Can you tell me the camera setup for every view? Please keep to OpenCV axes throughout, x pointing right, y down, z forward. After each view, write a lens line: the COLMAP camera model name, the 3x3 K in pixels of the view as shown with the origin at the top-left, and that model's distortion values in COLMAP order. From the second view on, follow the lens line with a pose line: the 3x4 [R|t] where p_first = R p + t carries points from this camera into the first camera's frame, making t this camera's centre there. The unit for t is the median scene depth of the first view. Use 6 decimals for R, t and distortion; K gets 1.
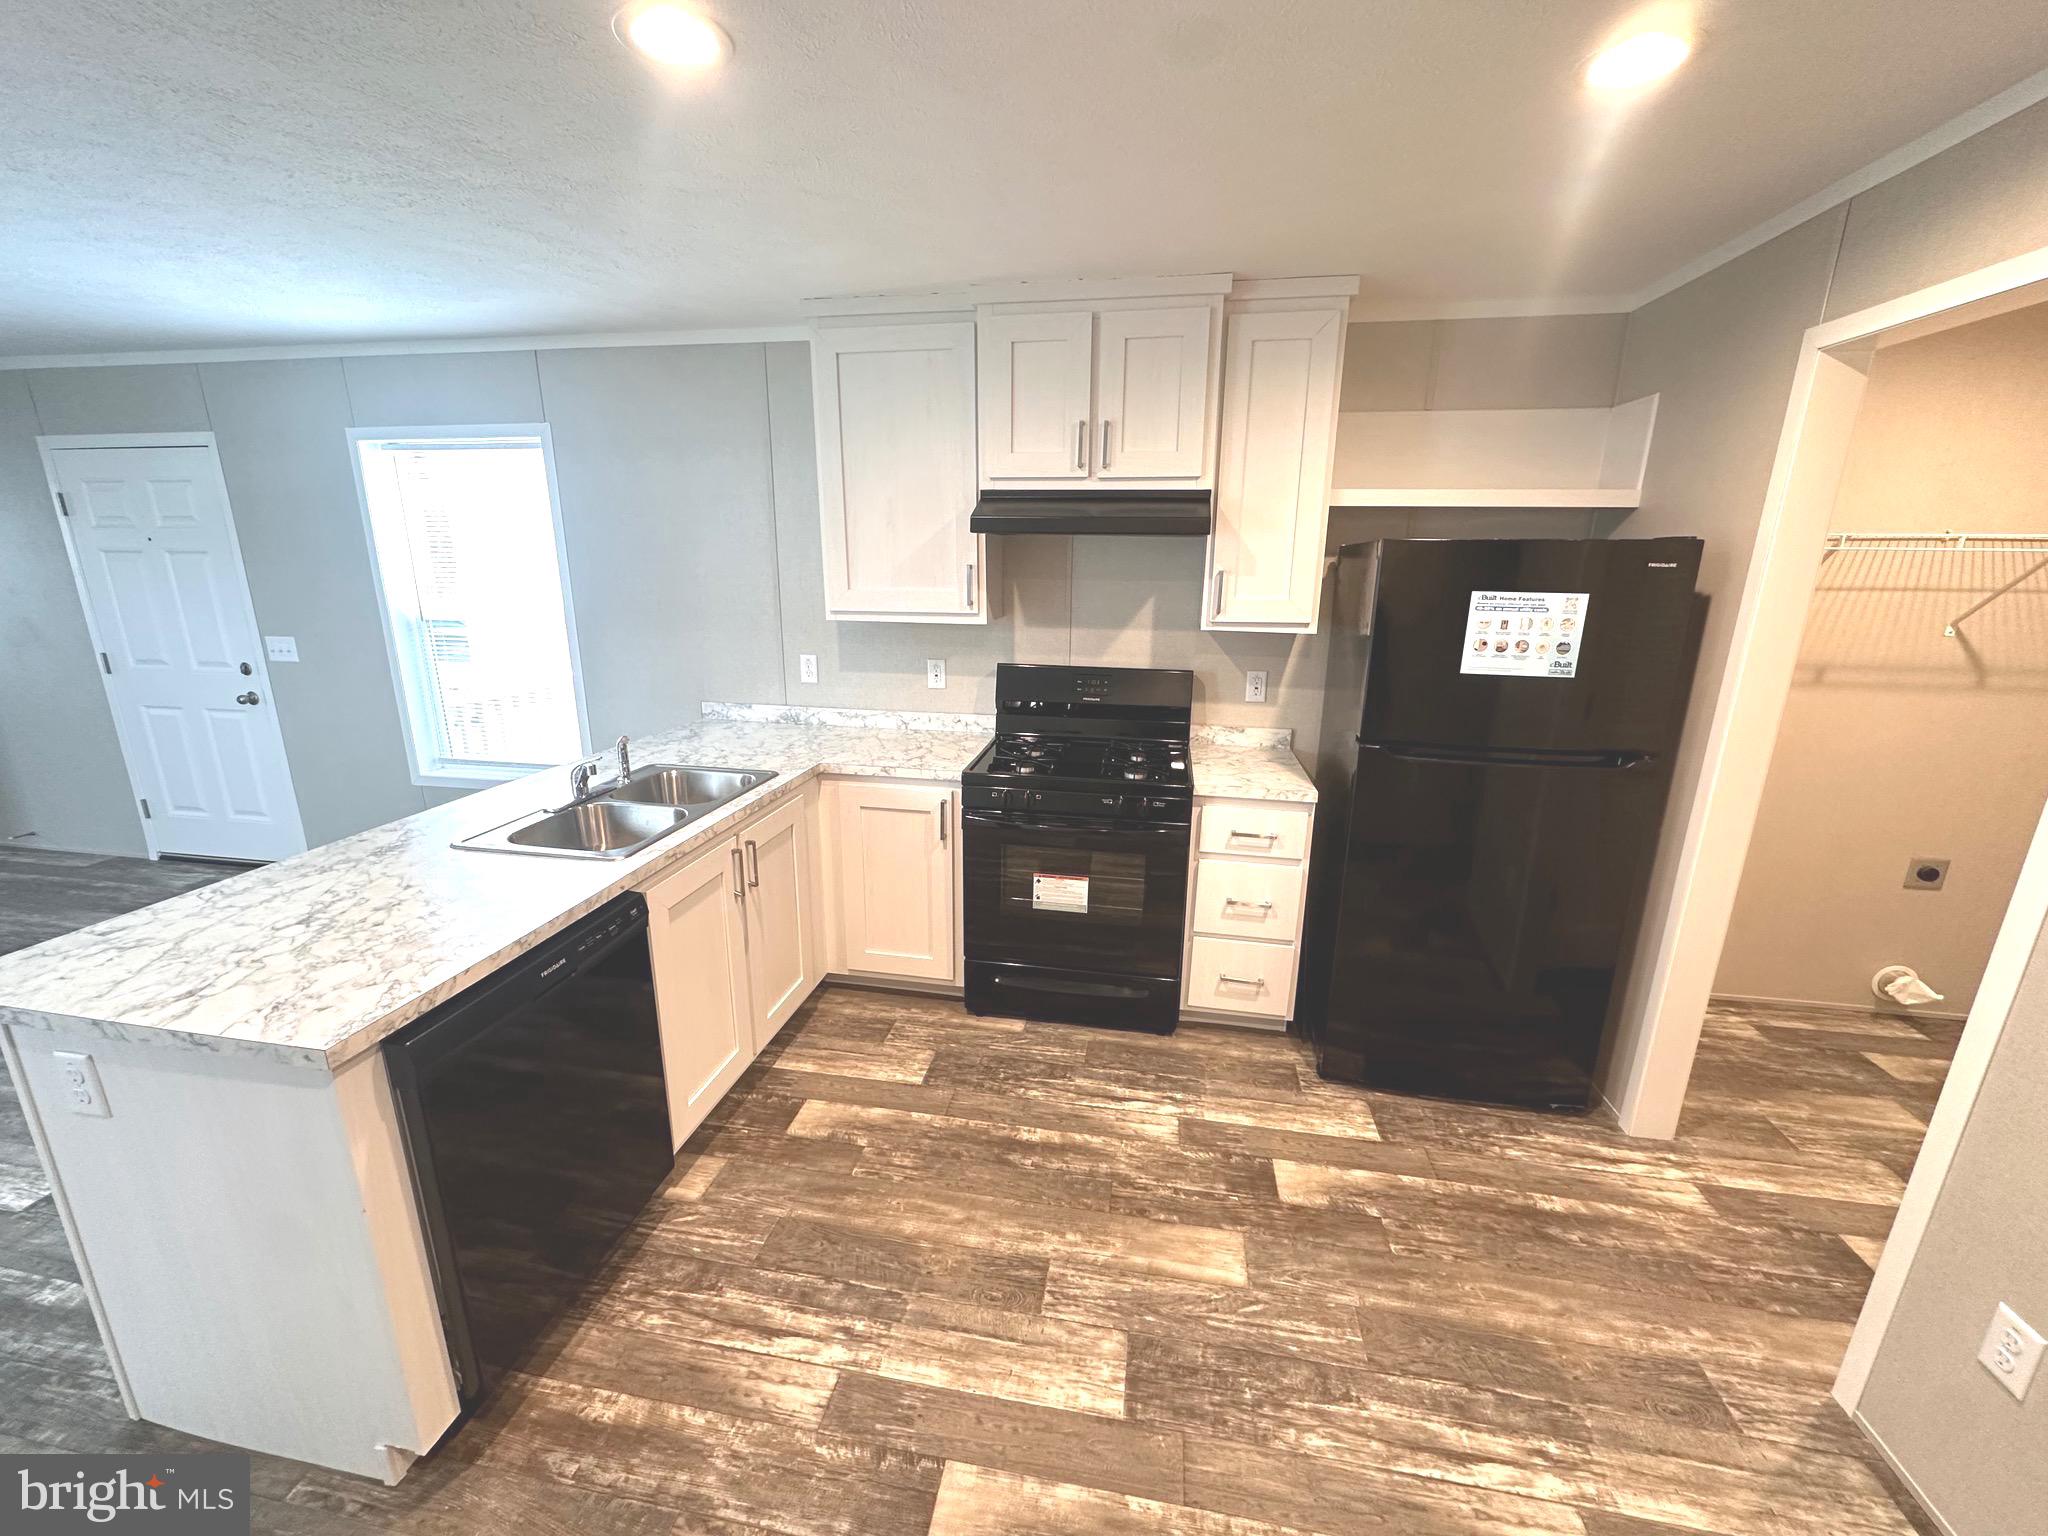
lens RADIAL K [[811.0, 0, 1022.0], [0, 811.0, 768.9], [0, 0, 1]] dist [-0.002756, 0.000637]
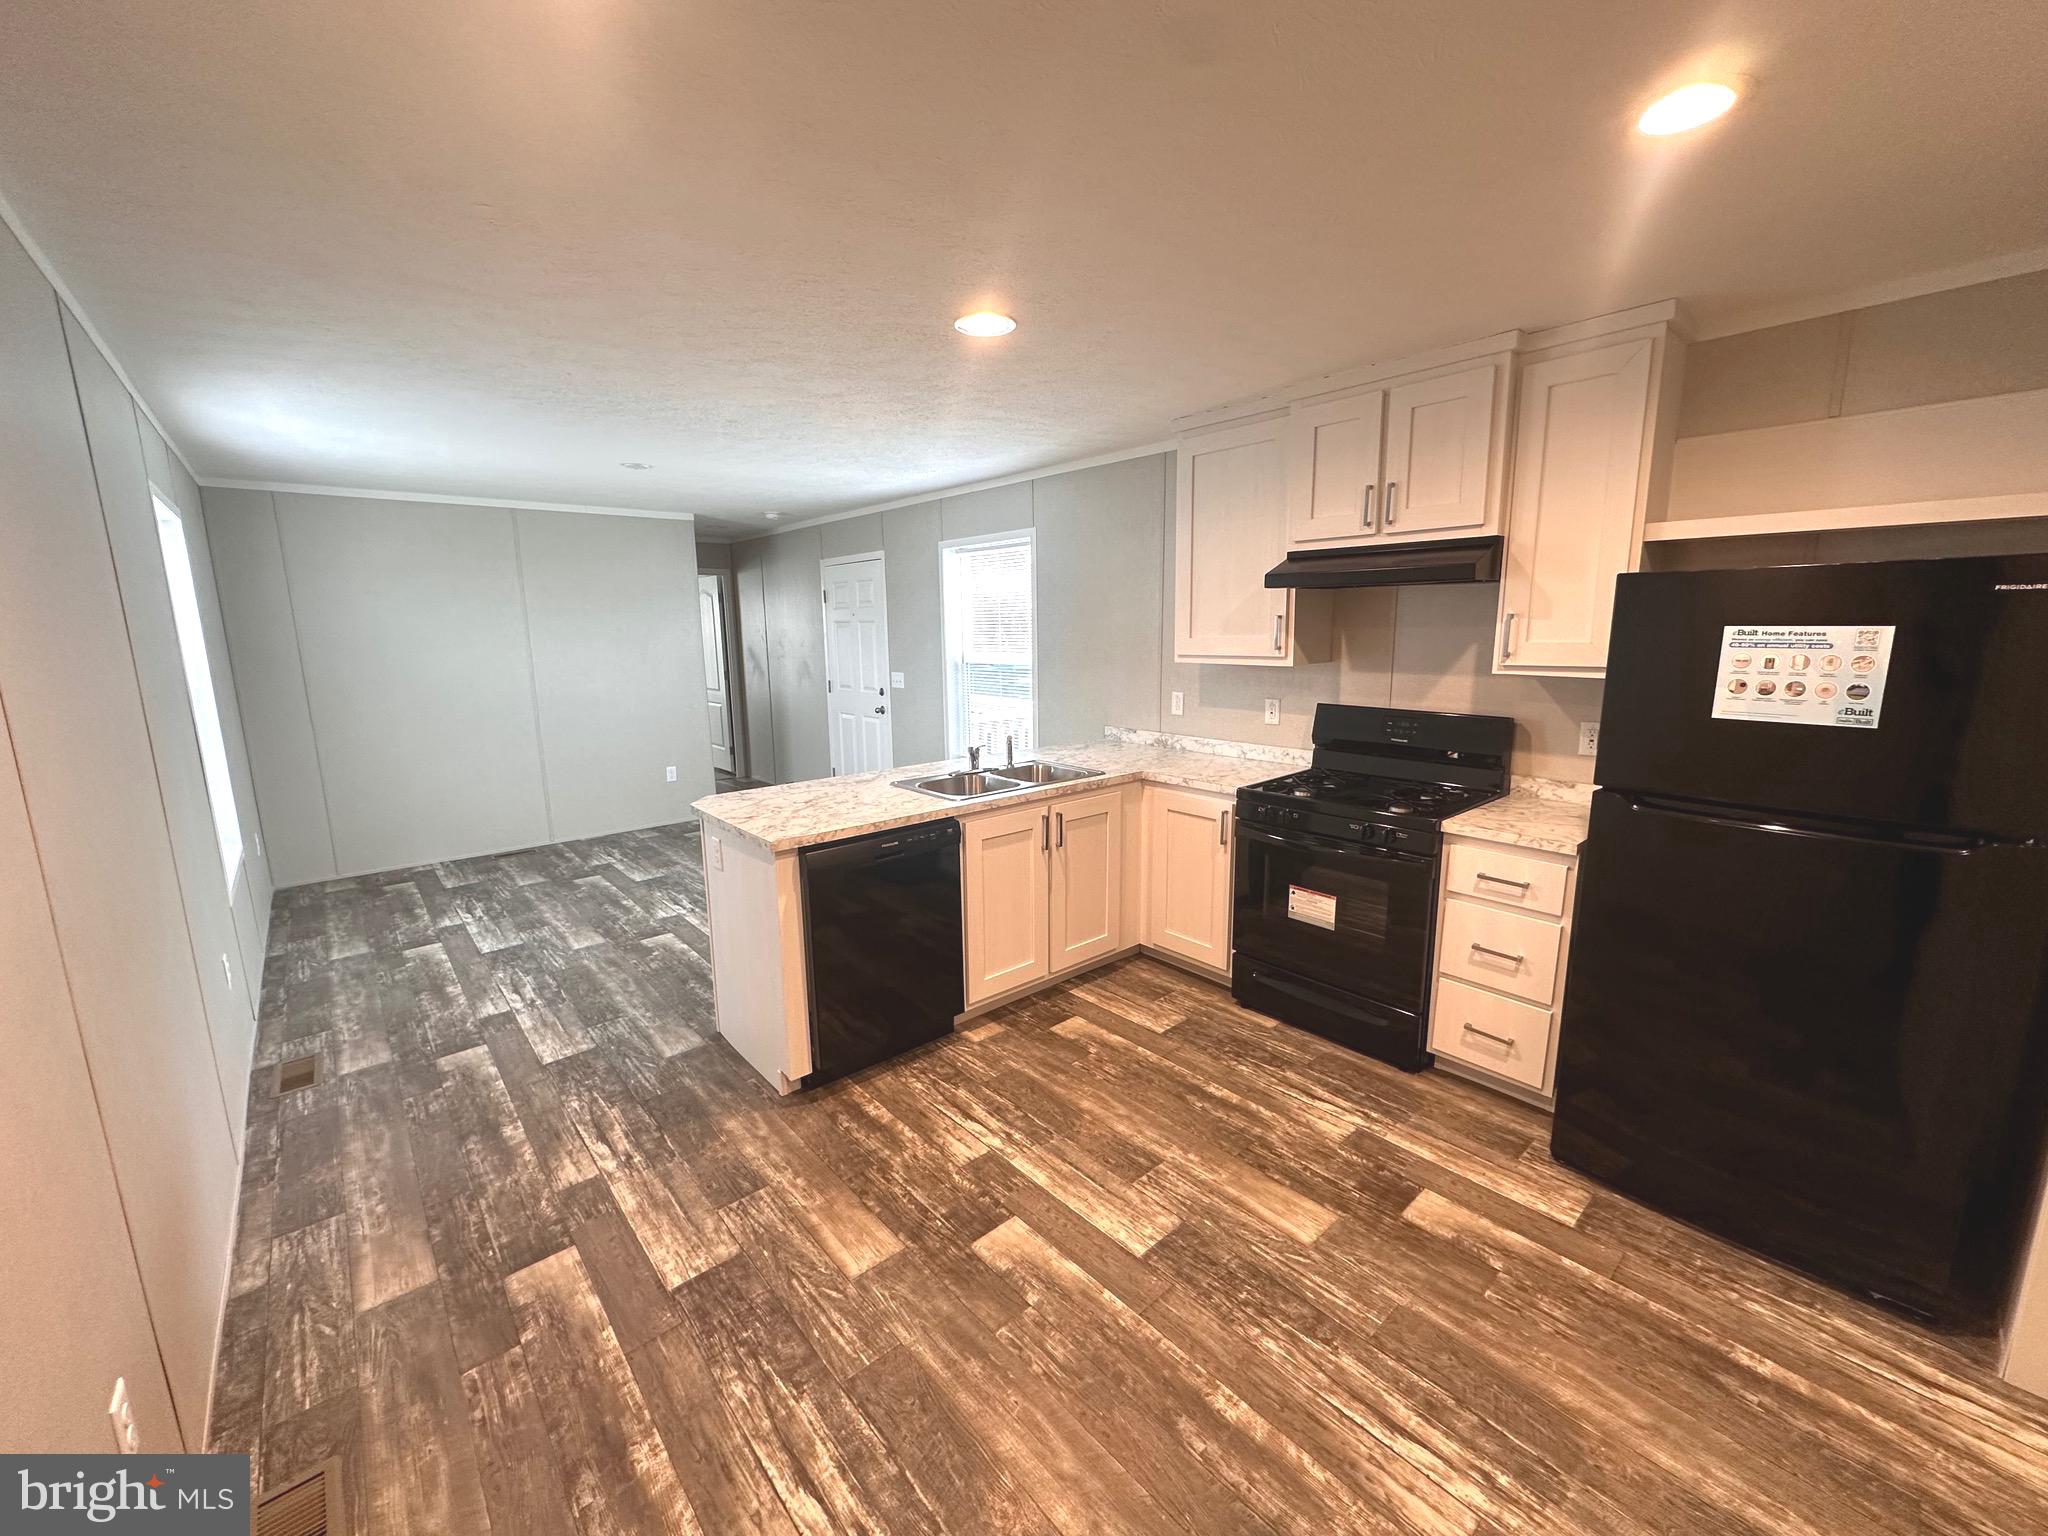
lens RADIAL K [[811.0, 0, 1022.0], [0, 811.0, 768.9], [0, 0, 1]] dist [-0.002756, 0.000637]
pose [[0.778389, 0.090955, -0.621159, 0.459629], [-0.139055, 0.989851, -0.029312, 0.061719], [0.612188, 0.109192, 0.783137, -0.135811]]
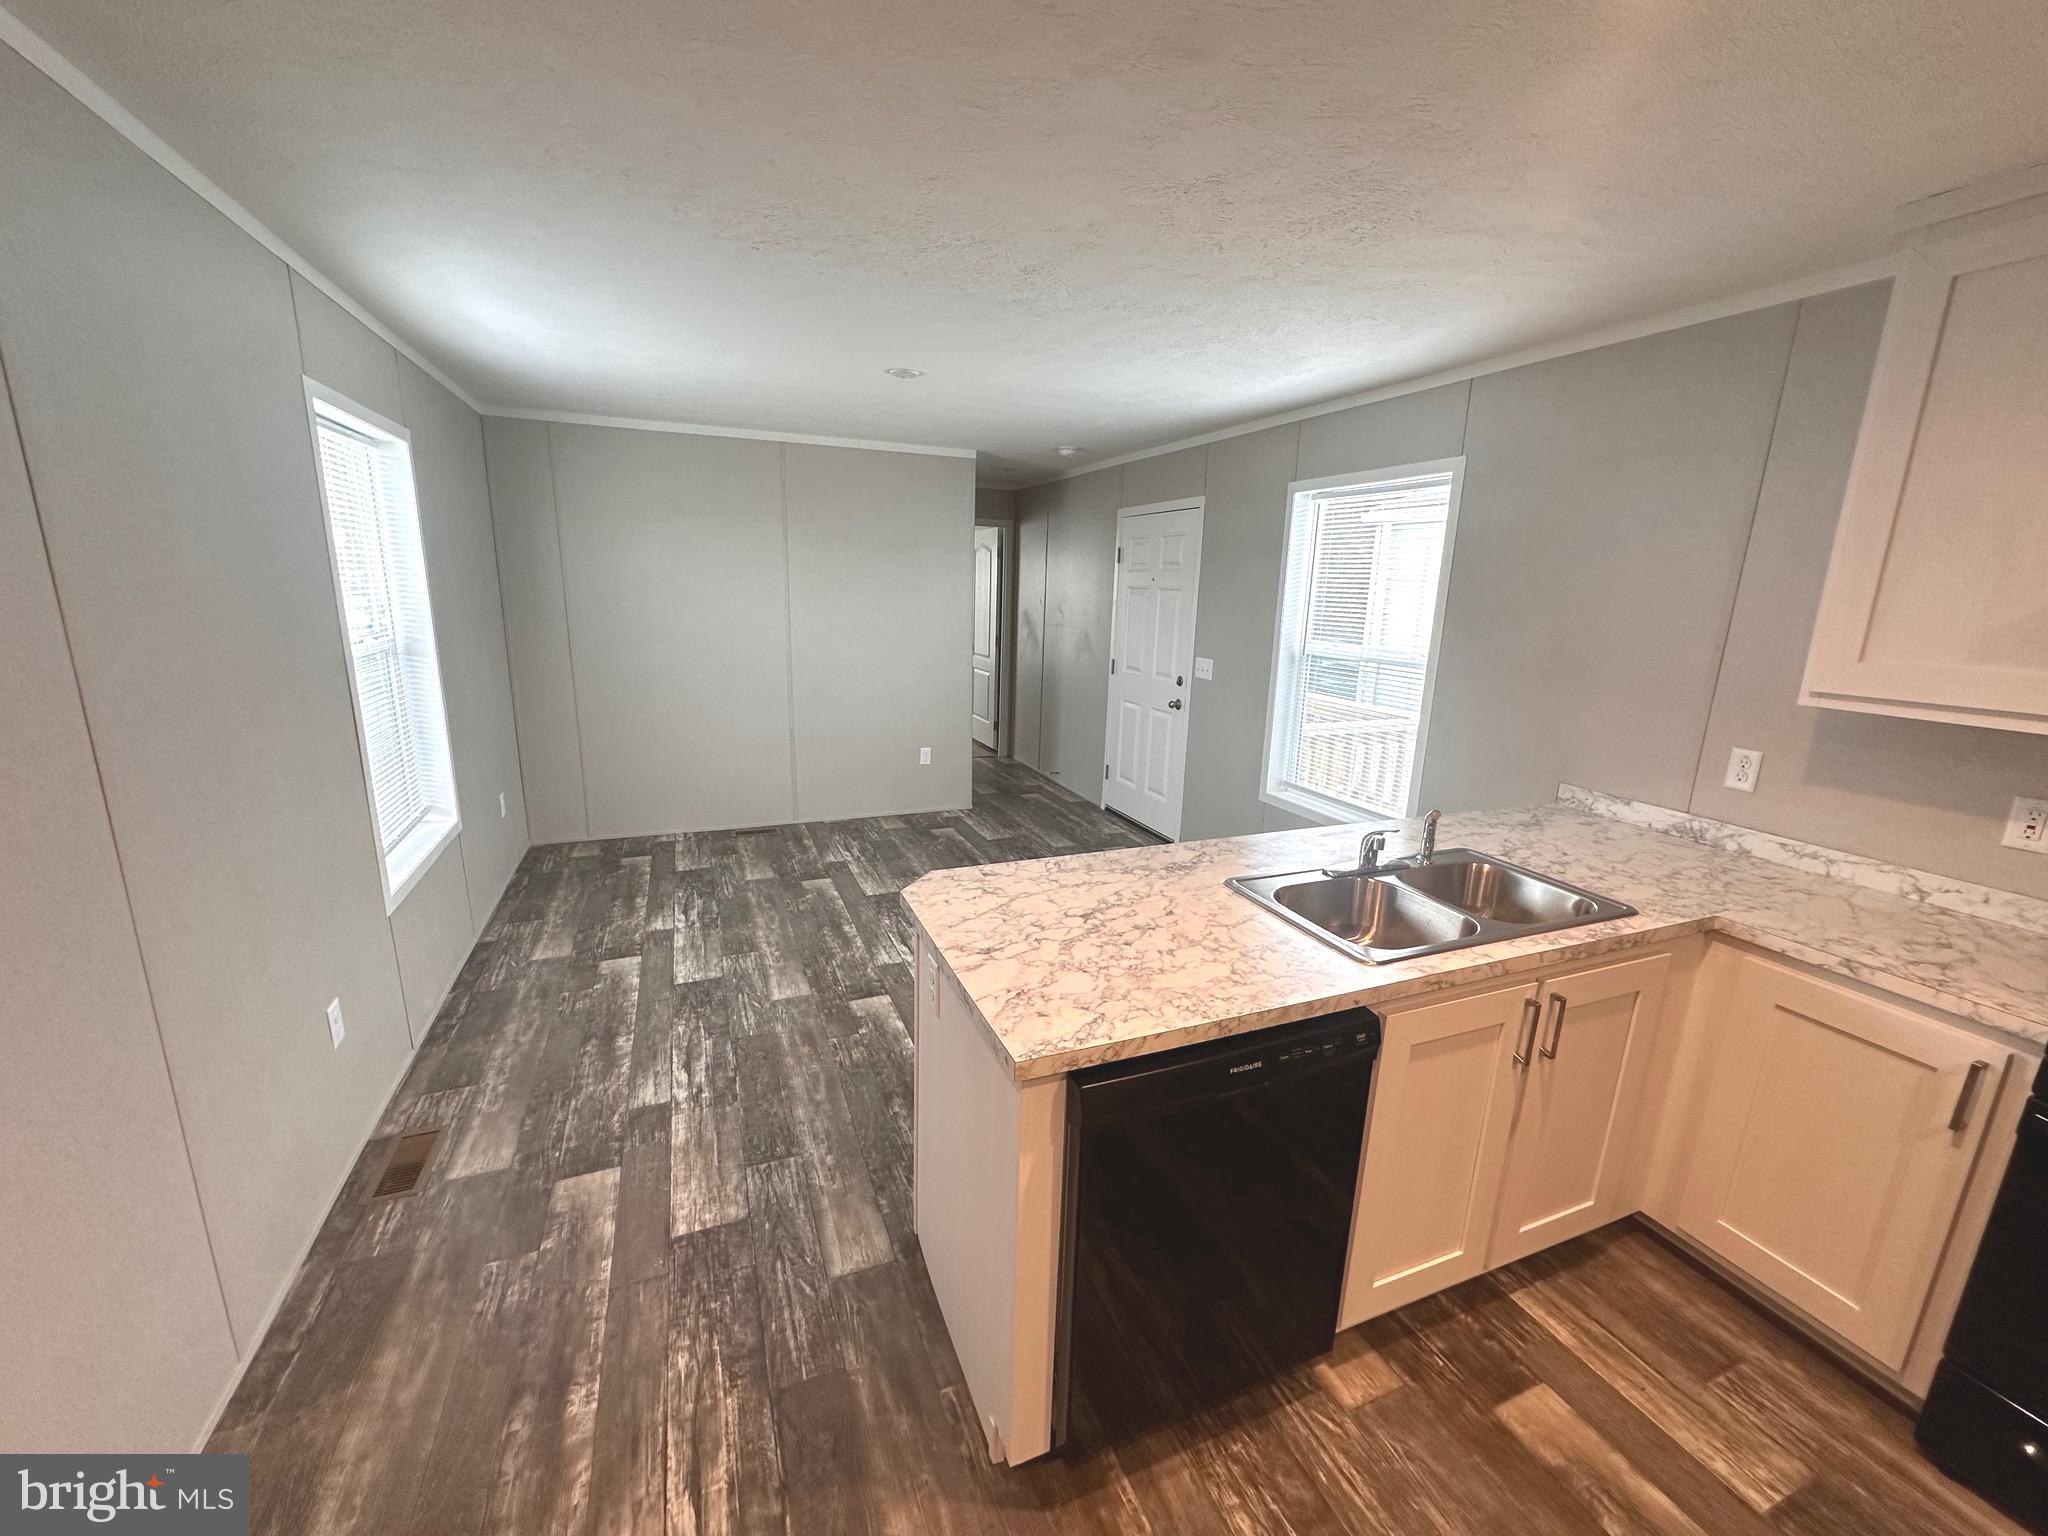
lens RADIAL K [[811.0, 0, 1022.0], [0, 811.0, 768.9], [0, 0, 1]] dist [-0.002756, 0.000637]
pose [[0.534184, 0.194511, -0.822686, -0.038288], [-0.236562, 0.968684, 0.075427, -0.045395], [0.811595, 0.154324, 0.563470, 0.176372]]
